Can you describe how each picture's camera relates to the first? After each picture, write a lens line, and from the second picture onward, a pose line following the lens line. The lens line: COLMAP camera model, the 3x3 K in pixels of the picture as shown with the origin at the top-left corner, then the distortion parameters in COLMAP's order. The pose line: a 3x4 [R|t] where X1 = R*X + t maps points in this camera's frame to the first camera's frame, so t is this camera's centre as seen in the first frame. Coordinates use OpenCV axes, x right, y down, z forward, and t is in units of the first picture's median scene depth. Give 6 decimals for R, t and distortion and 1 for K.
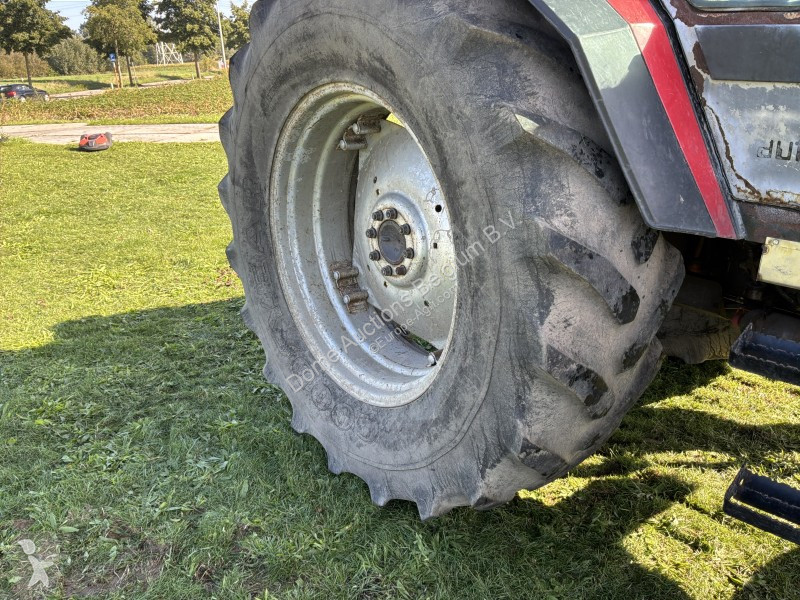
lens RADIAL K [[668.4, 0, 403.7], [0, 668.4, 297.3], [0, 0, 1]] dist [0.060827, -0.102191]
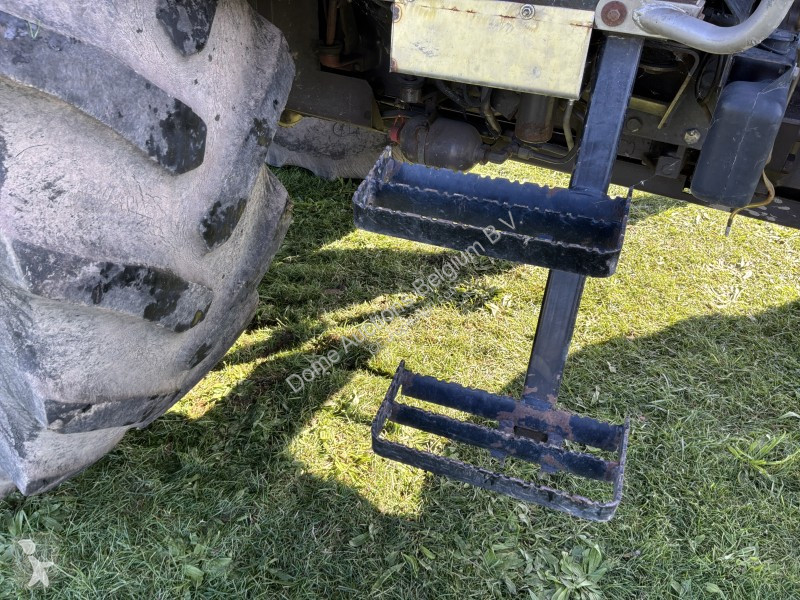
lens RADIAL K [[660.8, 0, 396.9], [0, 660.8, 298.9], [0, 0, 1]] dist [0.128400, -0.257336]
pose [[0.920490, -0.199138, 0.336217, 0.216356], [0.102048, 0.953051, 0.285097, -0.000552], [-0.377206, -0.228118, 0.897596, 0.316475]]
